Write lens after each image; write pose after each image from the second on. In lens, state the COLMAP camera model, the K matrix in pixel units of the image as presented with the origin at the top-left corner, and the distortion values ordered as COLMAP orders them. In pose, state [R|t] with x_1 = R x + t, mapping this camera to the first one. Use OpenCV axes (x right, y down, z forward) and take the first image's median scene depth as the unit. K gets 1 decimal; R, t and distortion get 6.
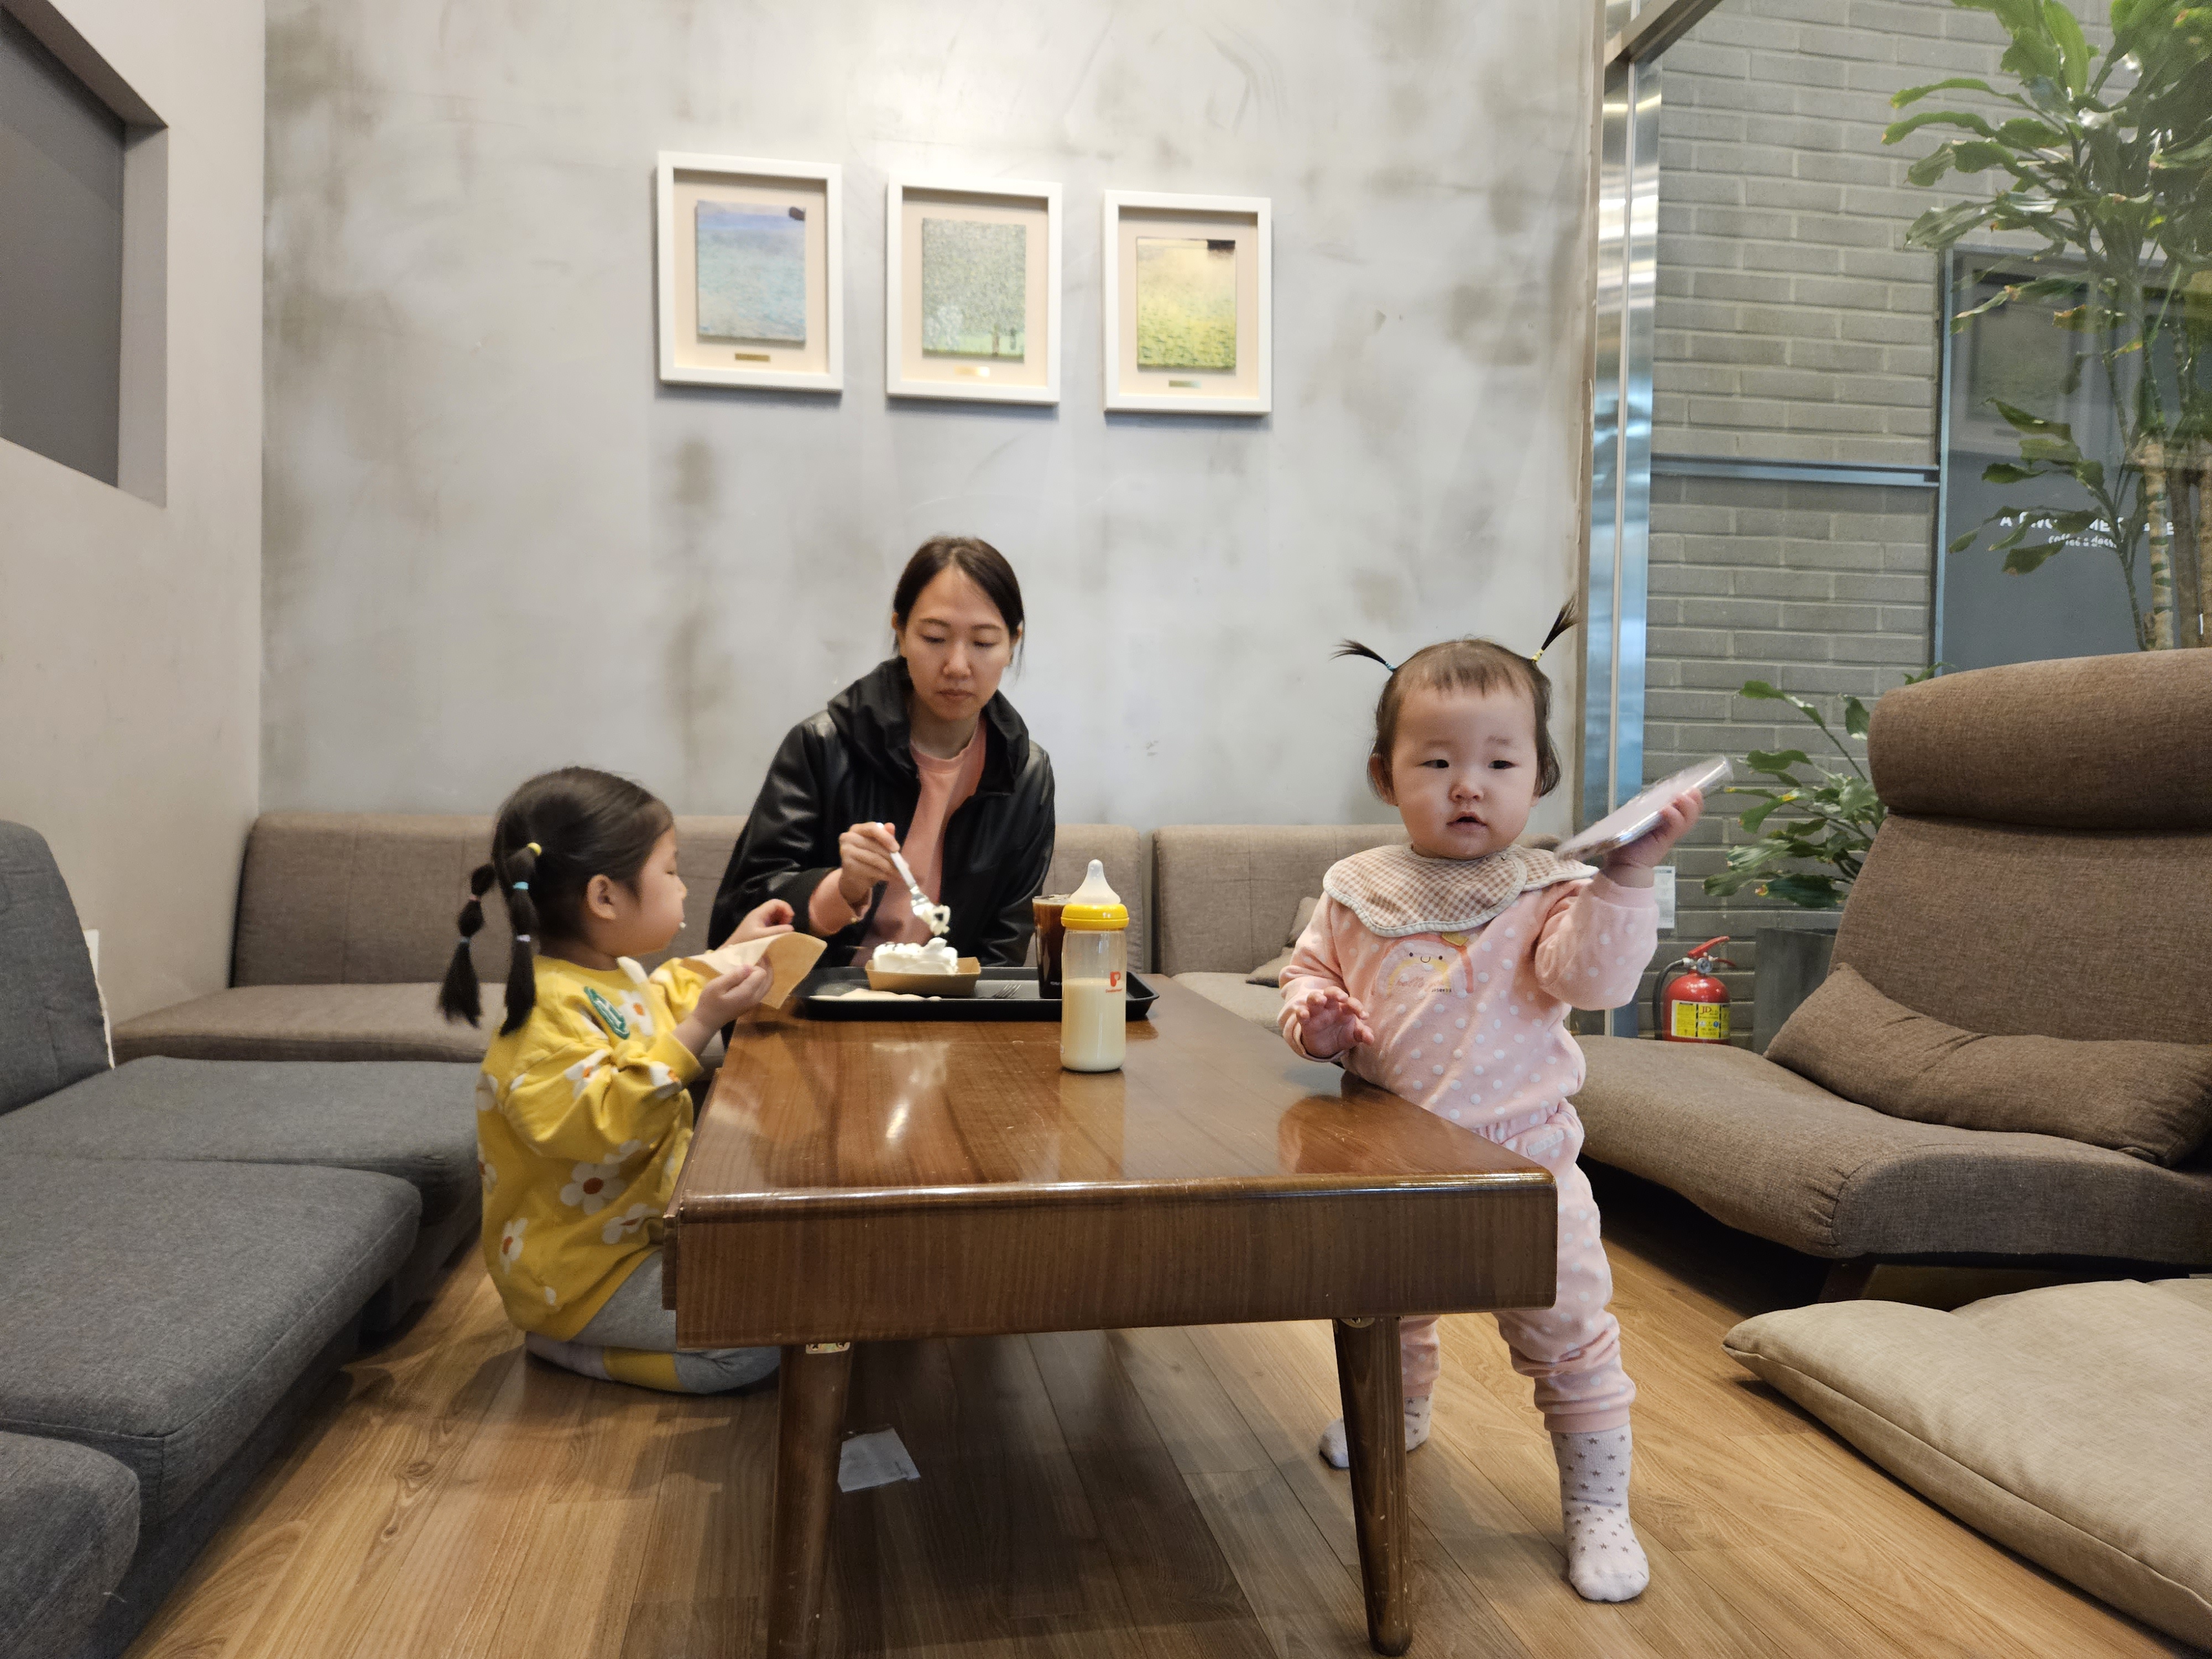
lens RADIAL K [[1507.9, 0, 1095.4], [0, 1507.9, 824.9], [0, 0, 1]] dist [0.023621, -0.016357]
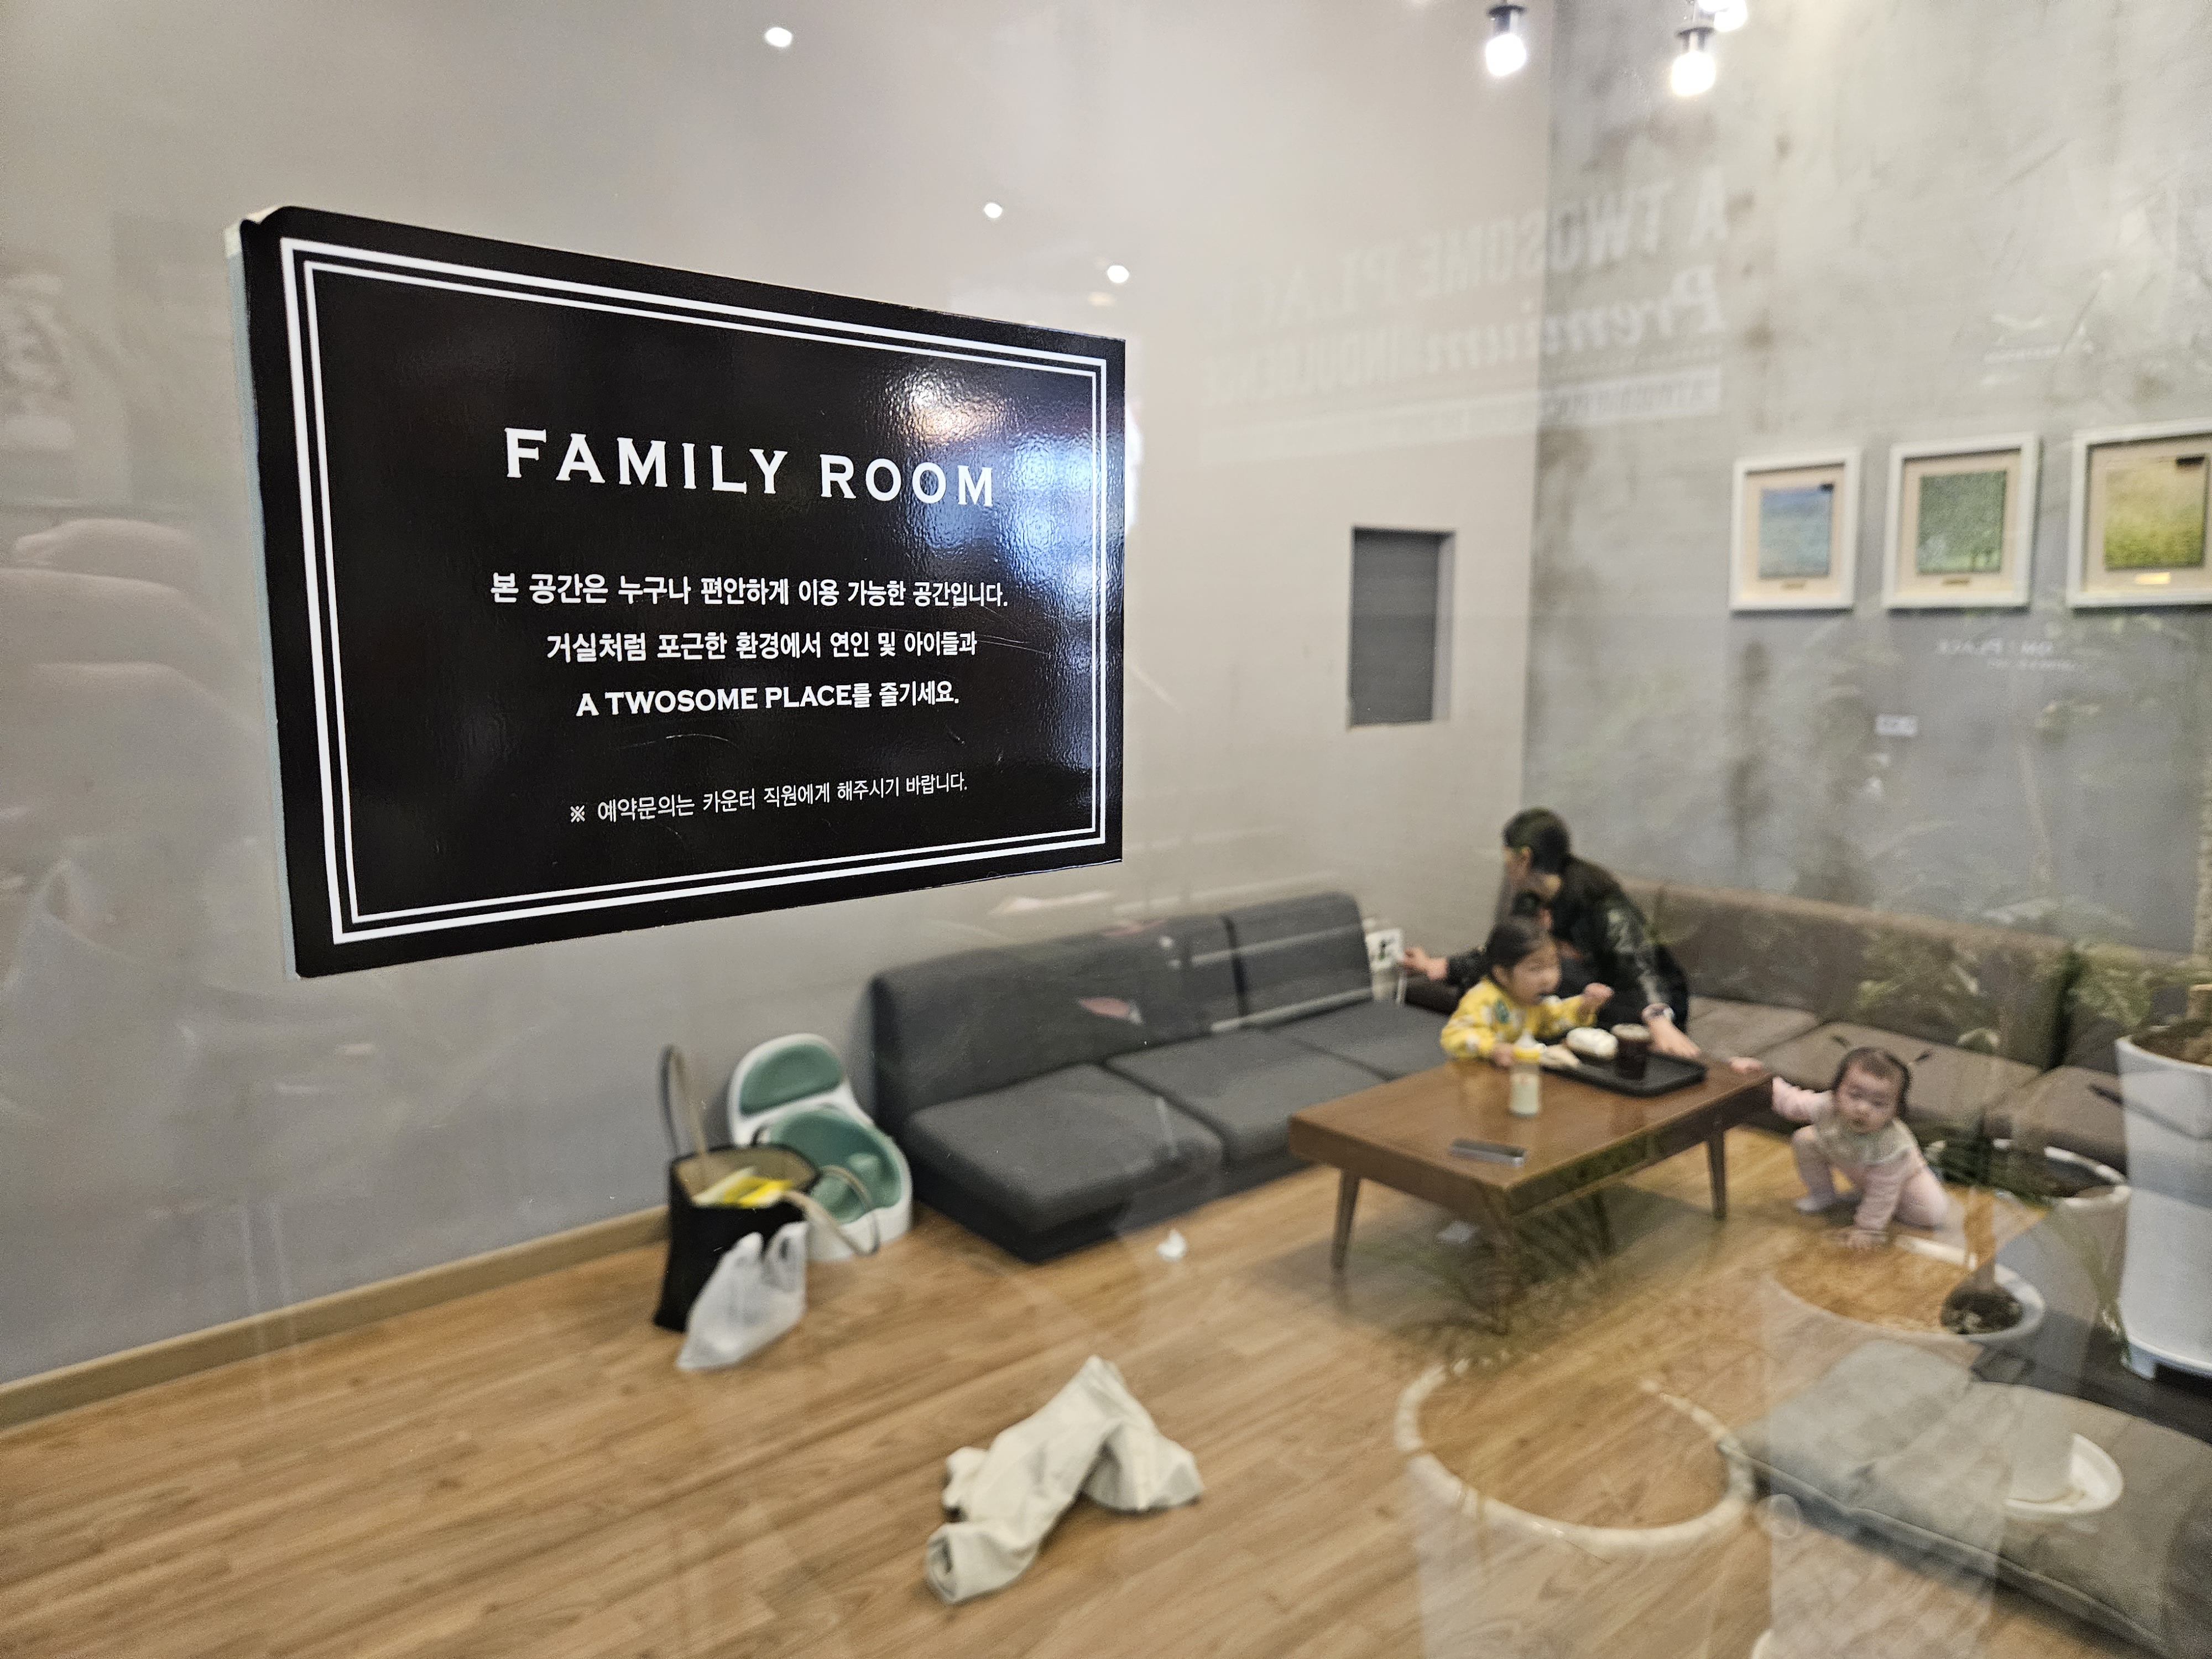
lens RADIAL K [[1507.9, 0, 1122.2], [0, 1507.9, 822.4], [0, 0, 1]] dist [0.023621, -0.016357]
pose [[0.516438, 0.109031, -0.849355, 0.696505], [-0.005644, 0.992273, 0.123946, -0.251295], [0.856306, -0.059217, 0.513063, -0.329301]]
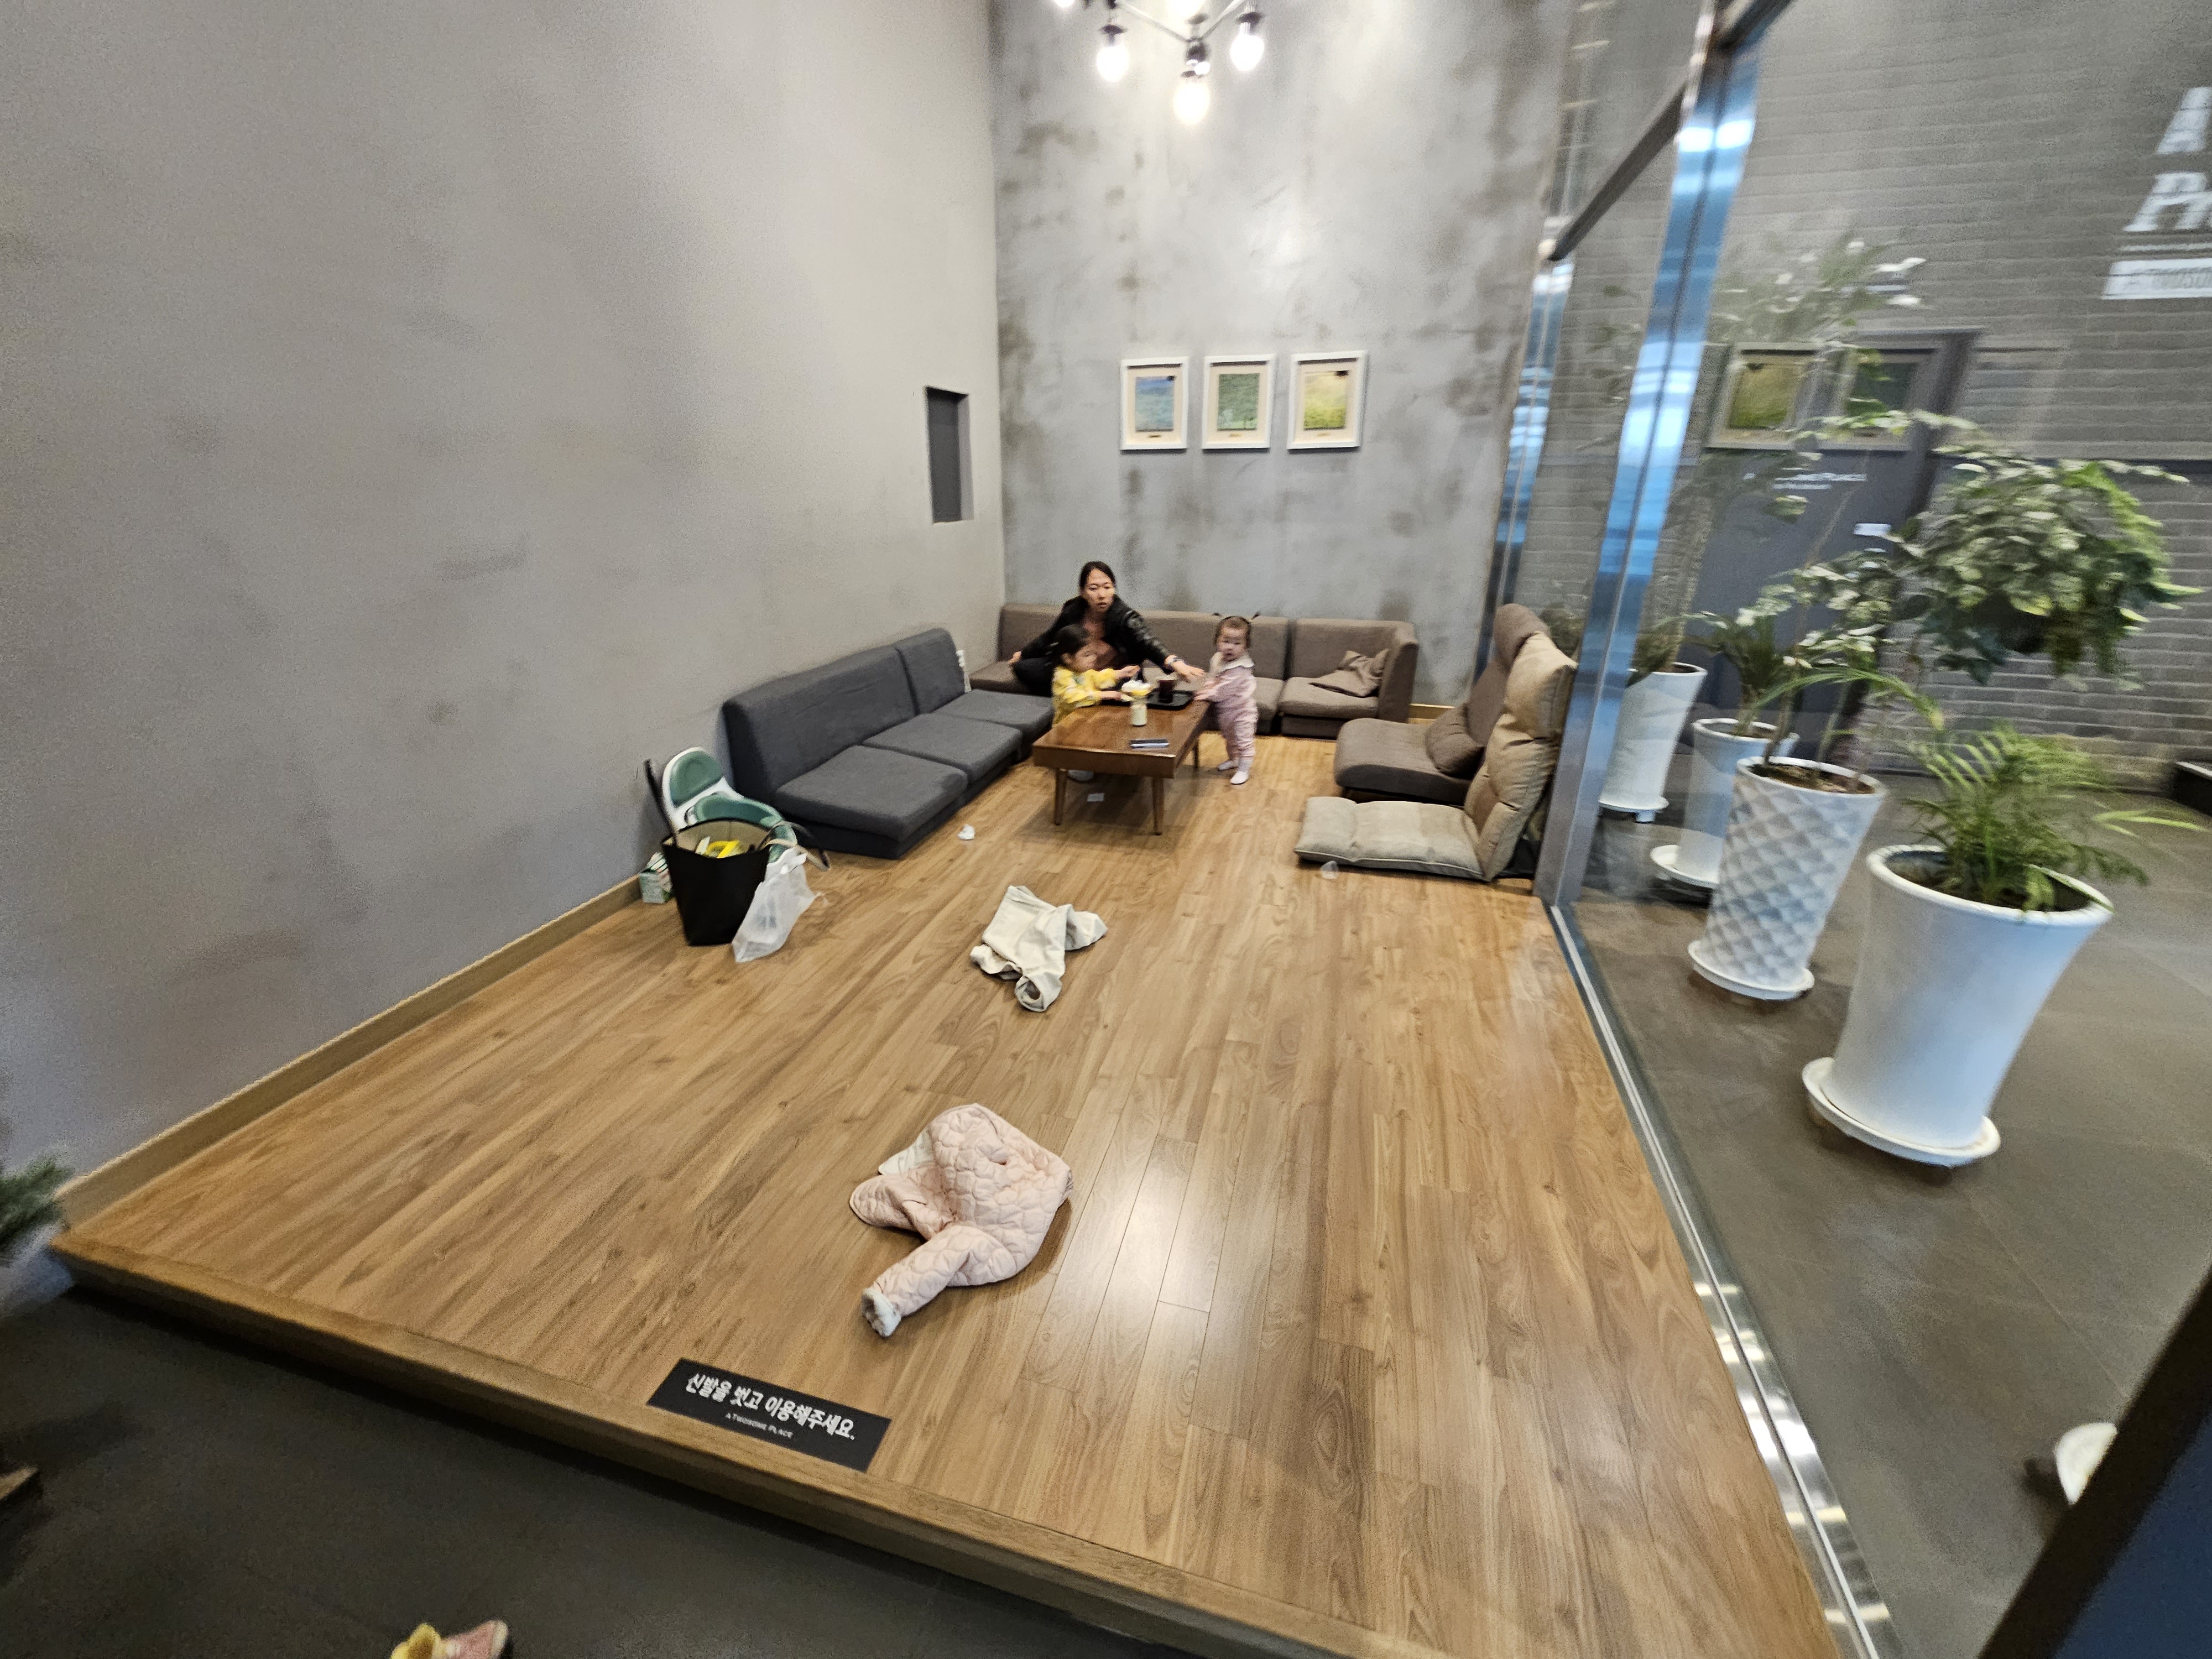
lens RADIAL K [[897.8, 0, 1112.4], [0, 897.8, 824.7], [0, 0, 1]] dist [-0.000276, -0.000354]
pose [[0.906003, 0.153593, -0.394420, 0.434831], [-0.005106, 0.935737, 0.352662, -0.216157], [0.423240, -0.317499, 0.848565, -0.607781]]
